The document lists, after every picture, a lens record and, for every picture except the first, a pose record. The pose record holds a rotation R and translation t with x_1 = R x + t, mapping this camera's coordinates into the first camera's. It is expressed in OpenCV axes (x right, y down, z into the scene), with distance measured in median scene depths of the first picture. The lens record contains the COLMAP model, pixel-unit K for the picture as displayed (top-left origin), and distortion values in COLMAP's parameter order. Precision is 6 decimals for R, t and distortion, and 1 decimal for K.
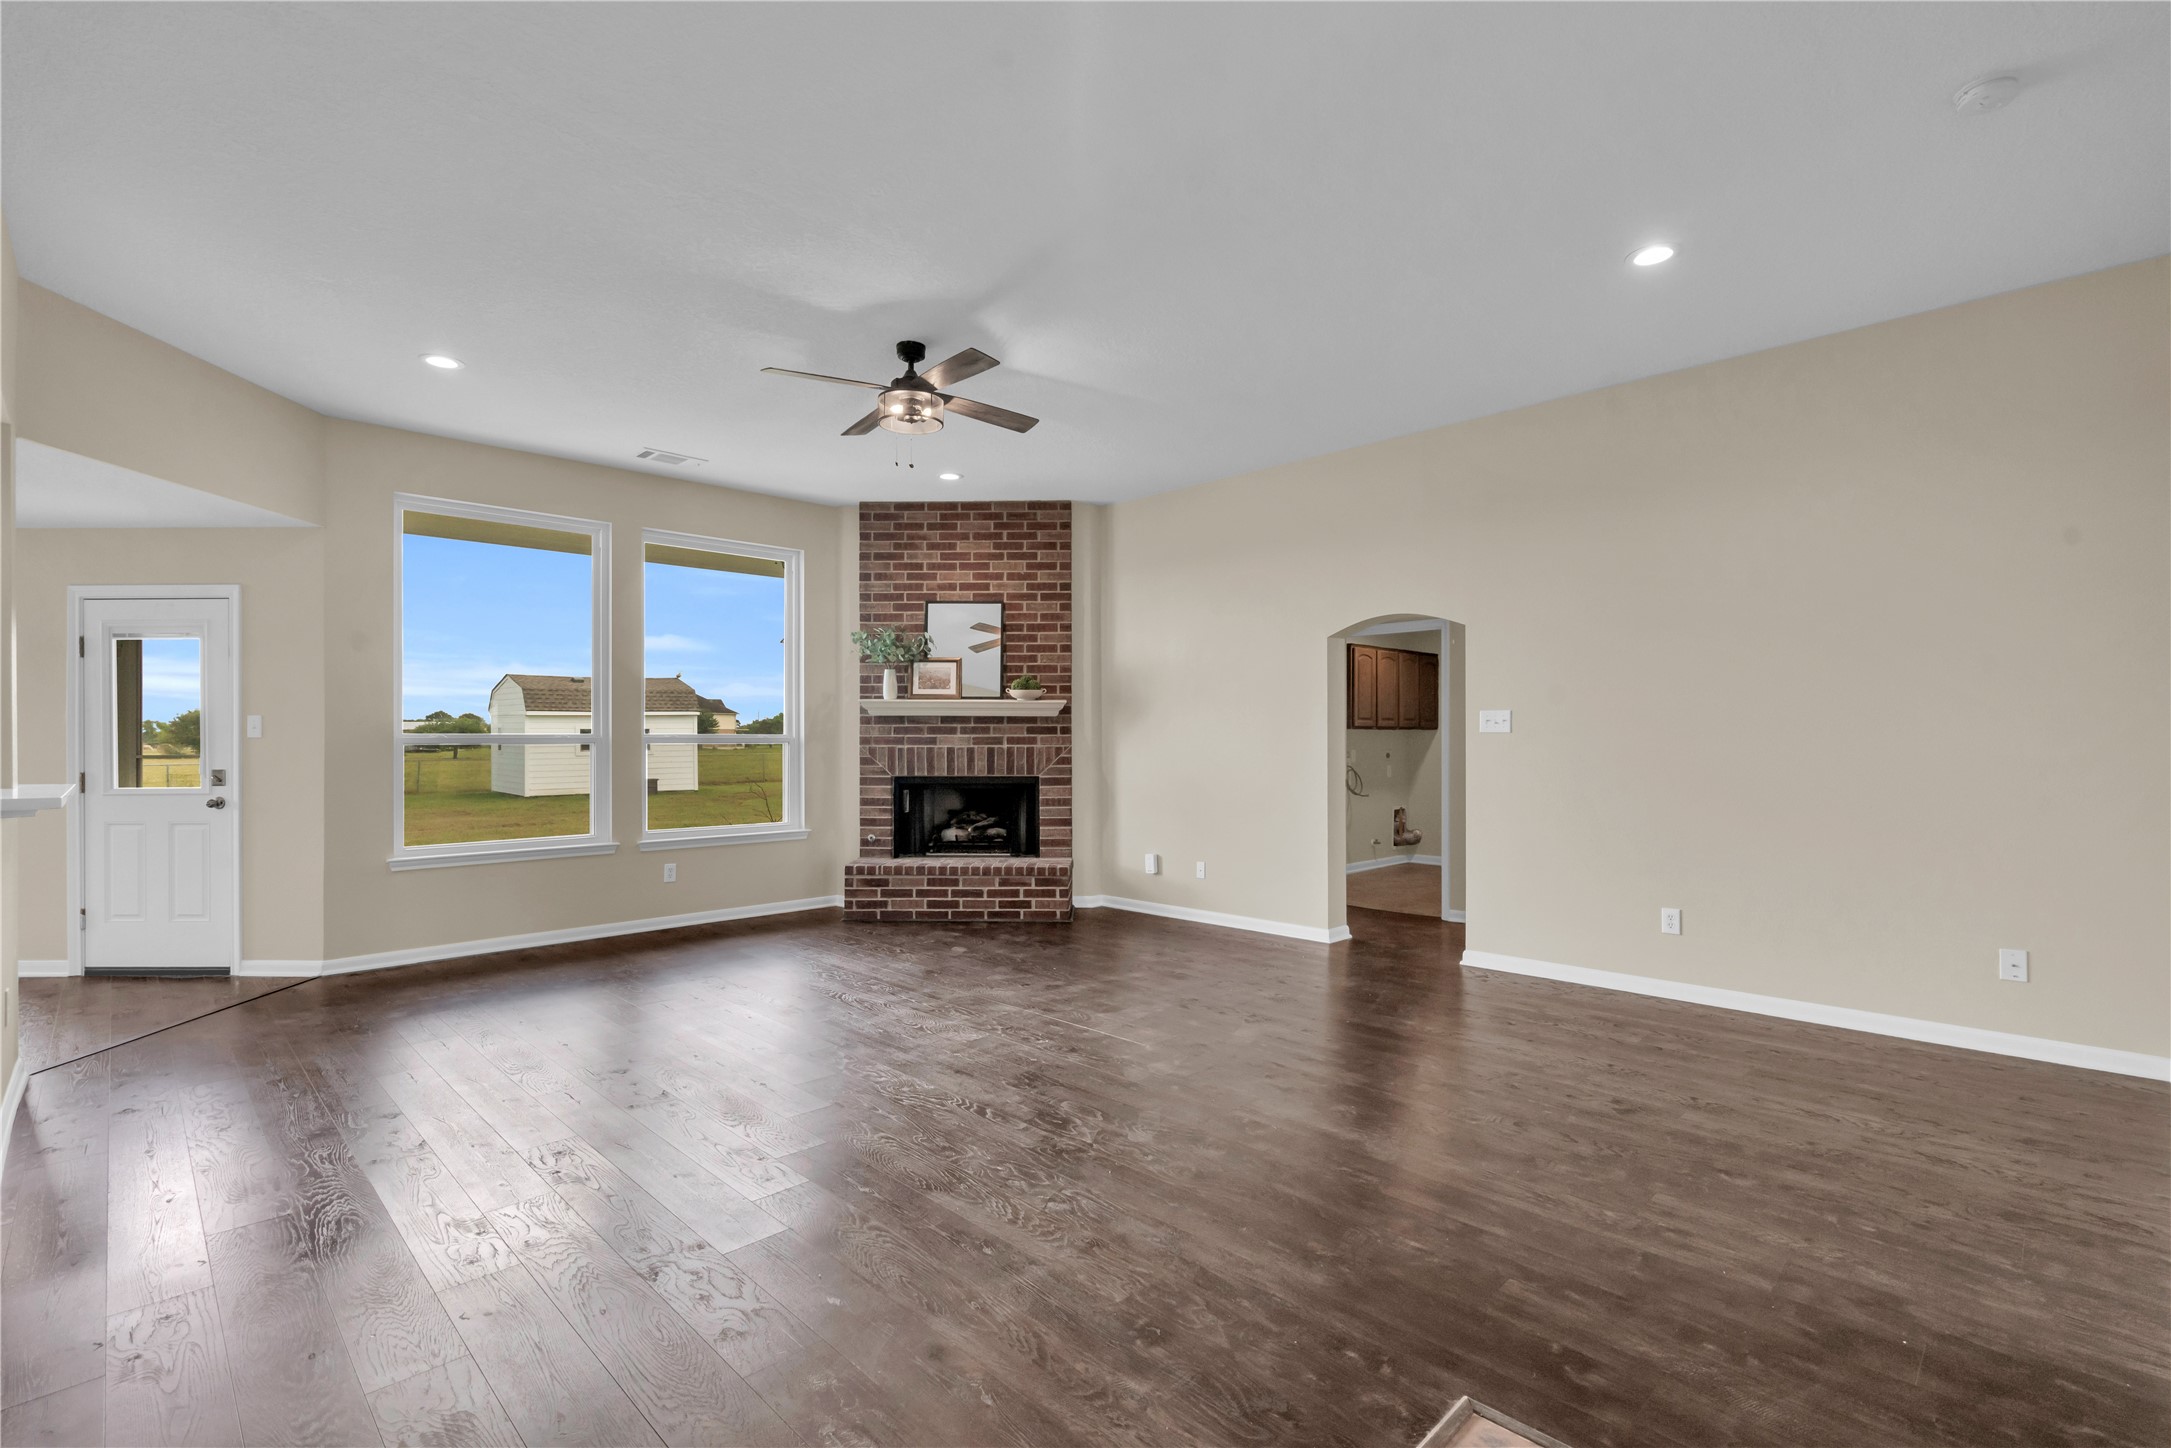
lens RADIAL K [[994.7, 0, 1085.6], [0, 994.7, 736.9], [0, 0, 1]] dist [-0.010122, 0.003158]
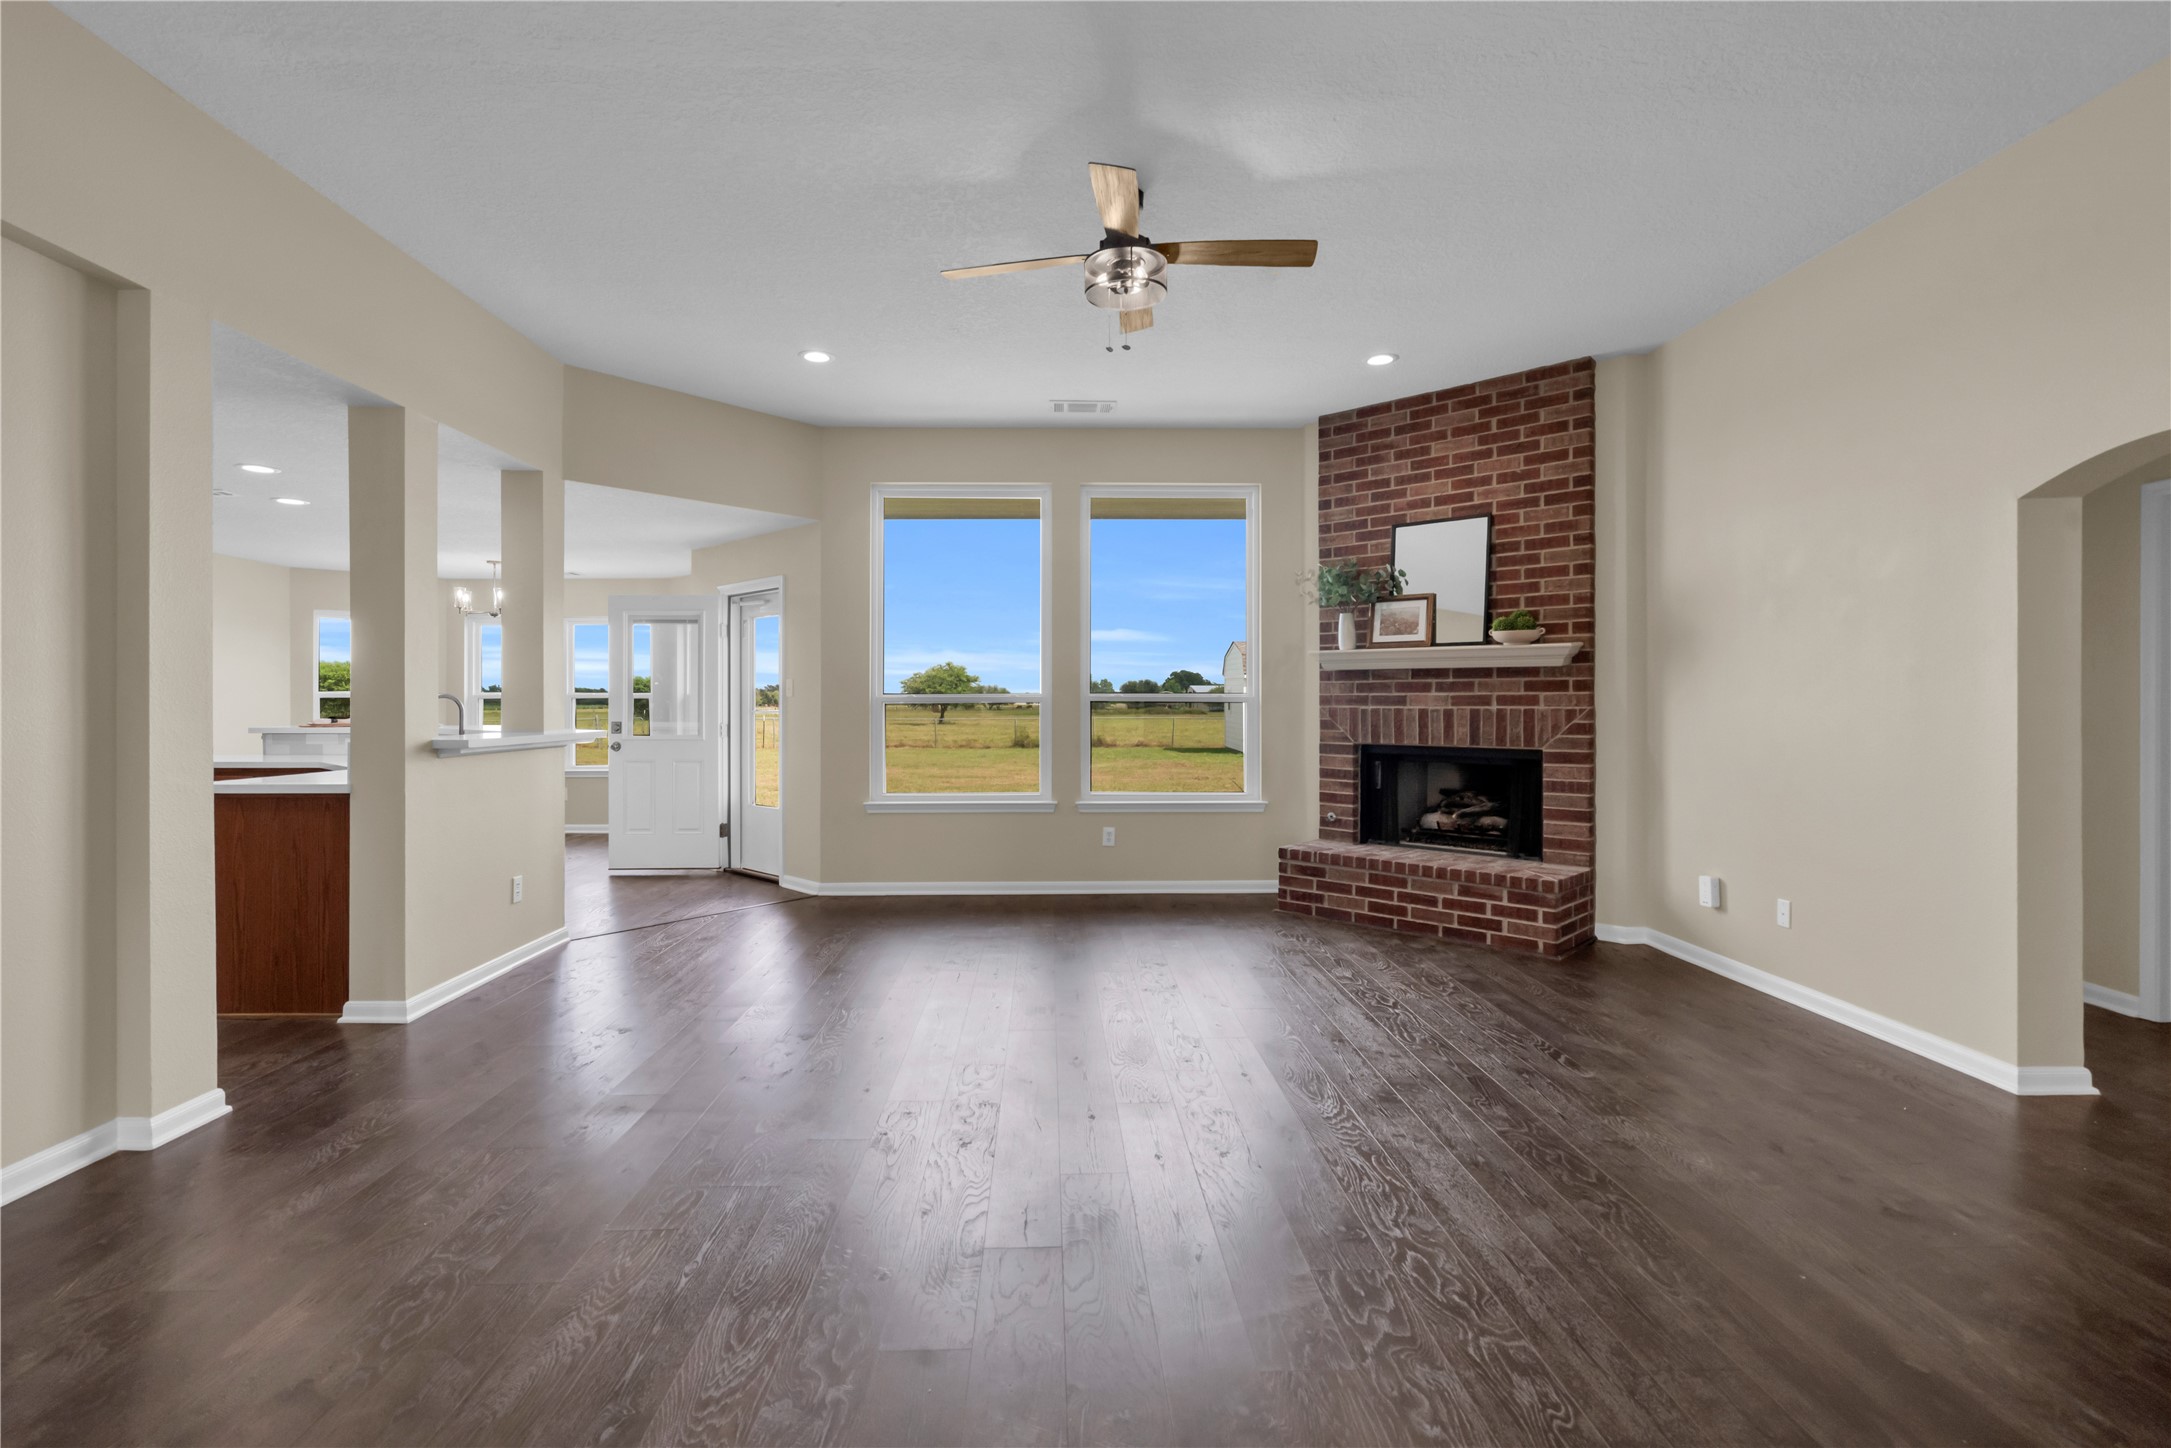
lens RADIAL K [[994.7, 0, 1070.0], [0, 994.7, 704.4], [0, 0, 1]] dist [-0.010122, 0.003158]
pose [[0.725300, 0.003243, -0.688426, 0.200196], [0.001447, 0.999980, 0.006235, 0.001727], [0.688432, -0.005519, 0.725280, 0.243086]]
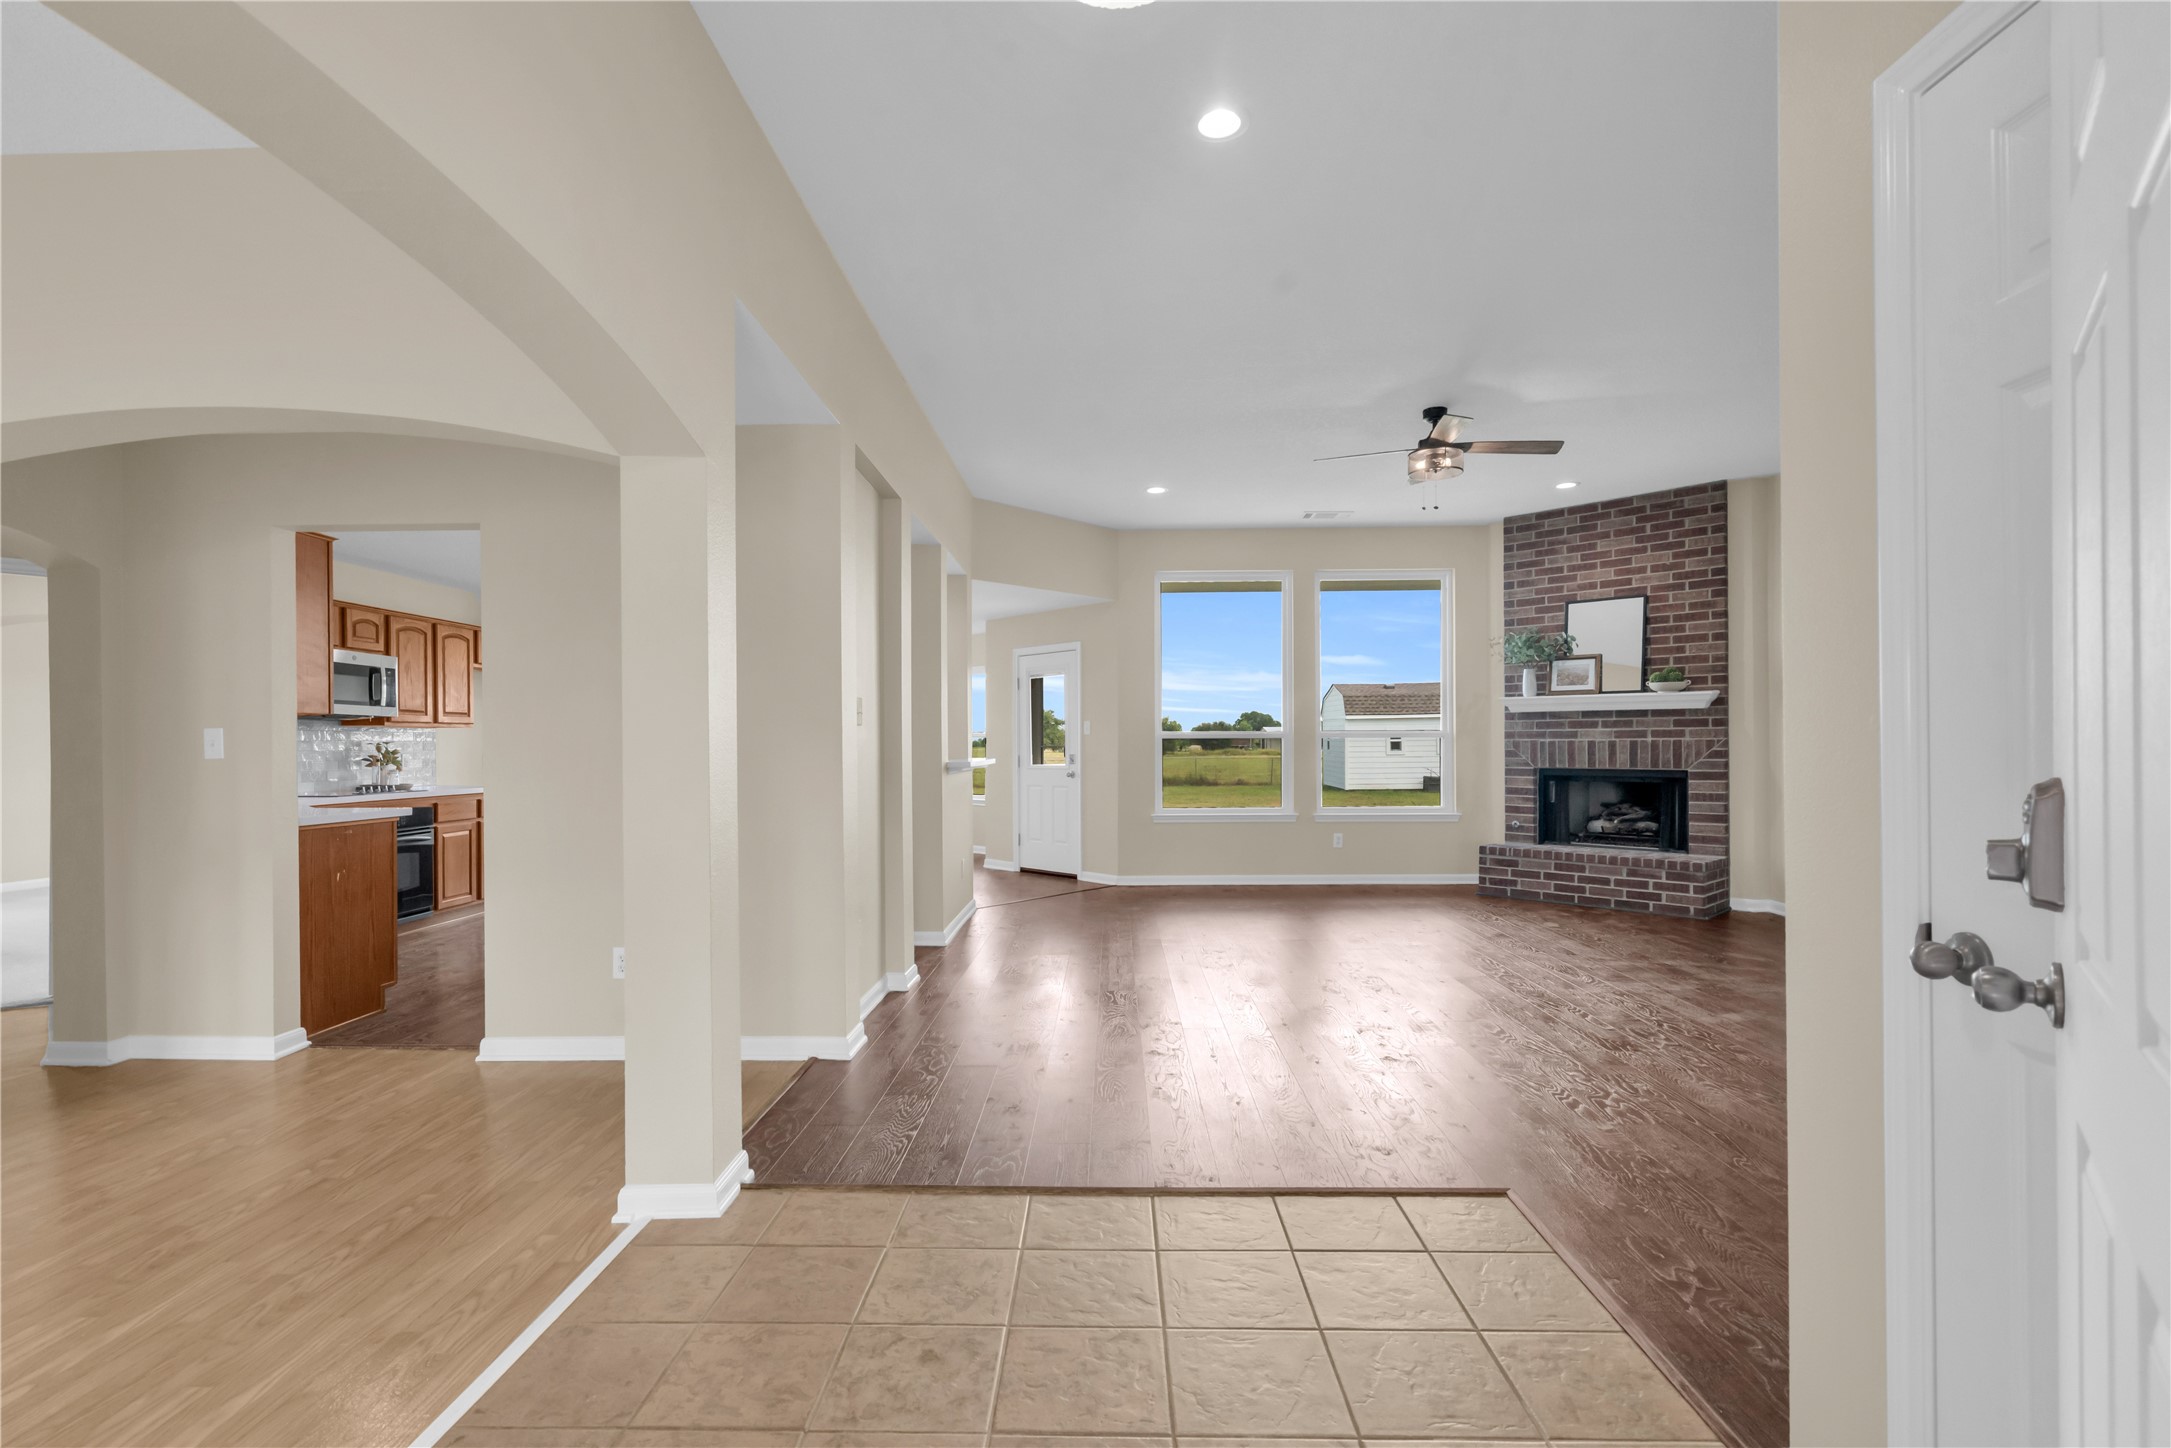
lens RADIAL K [[994.7, 0, 1082.8], [0, 994.7, 745.6], [0, 0, 1]] dist [-0.010122, 0.003158]
pose [[0.687923, -0.000140, -0.725783, 0.250270], [0.005986, 0.999967, 0.005481, 0.006680], [0.725759, -0.008115, 0.687902, -0.096774]]
